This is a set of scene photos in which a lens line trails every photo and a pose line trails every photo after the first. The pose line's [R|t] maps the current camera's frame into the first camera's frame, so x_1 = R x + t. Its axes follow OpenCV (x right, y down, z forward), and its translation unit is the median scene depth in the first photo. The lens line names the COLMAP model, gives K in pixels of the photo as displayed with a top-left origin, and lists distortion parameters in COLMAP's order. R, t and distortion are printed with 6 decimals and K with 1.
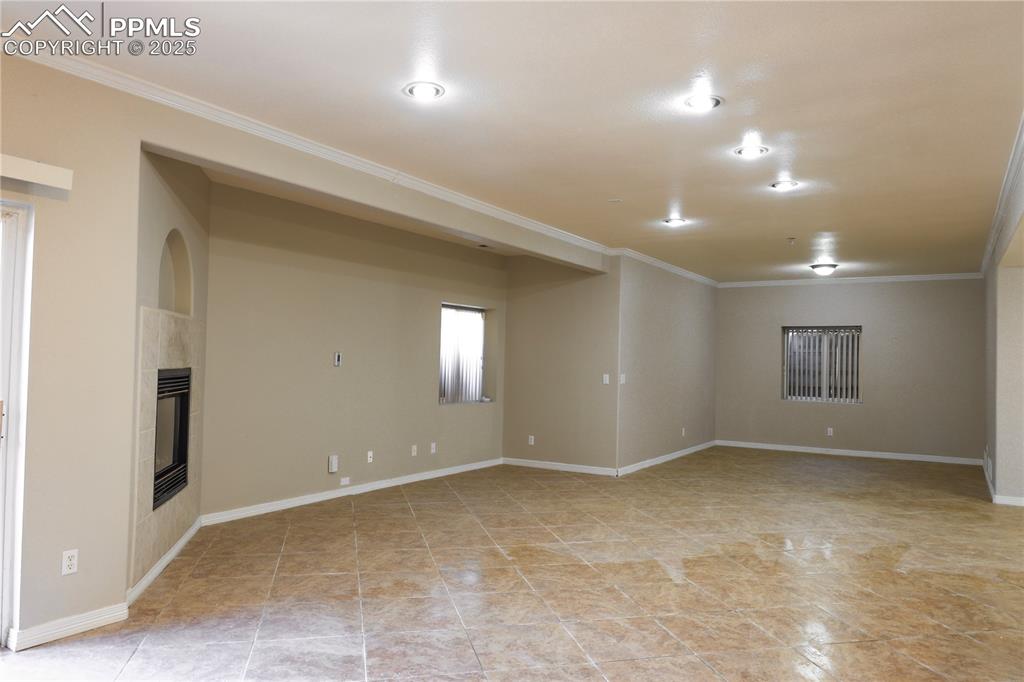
lens RADIAL K [[696.9, 0, 506.4], [0, 696.9, 342.4], [0, 0, 1]] dist [-0.015092, 0.008126]
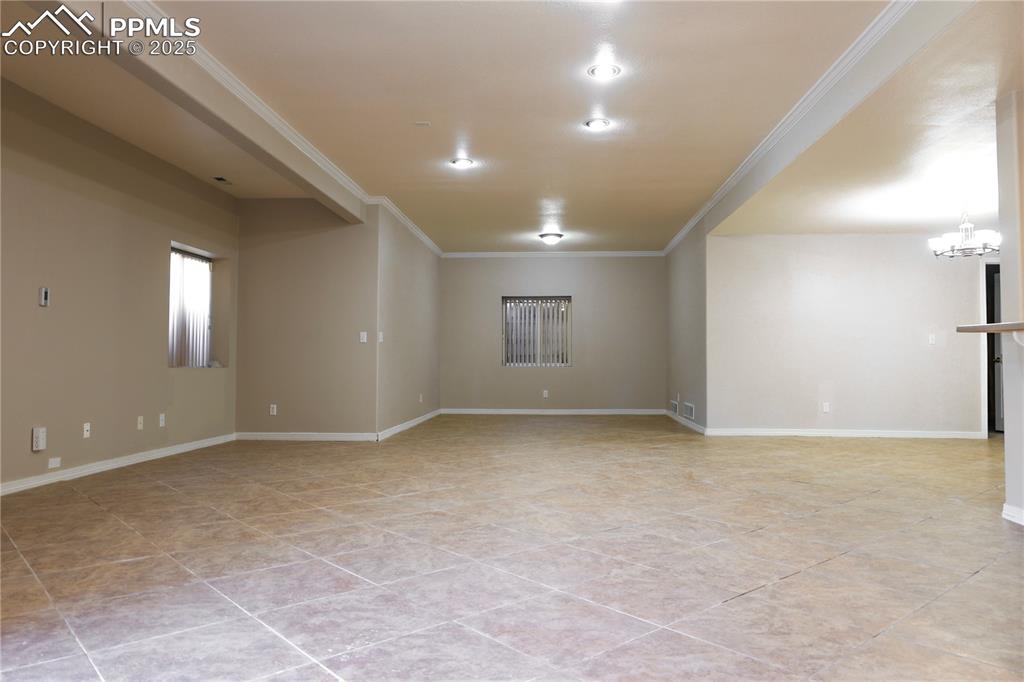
lens RADIAL K [[696.9, 0, 511.7], [0, 696.9, 337.7], [0, 0, 1]] dist [-0.015092, 0.008126]
pose [[0.881905, -0.003119, 0.471417, -0.122223], [0.002622, 0.999995, 0.001710, 0.053907], [-0.471420, -0.000272, 0.881909, 0.097273]]
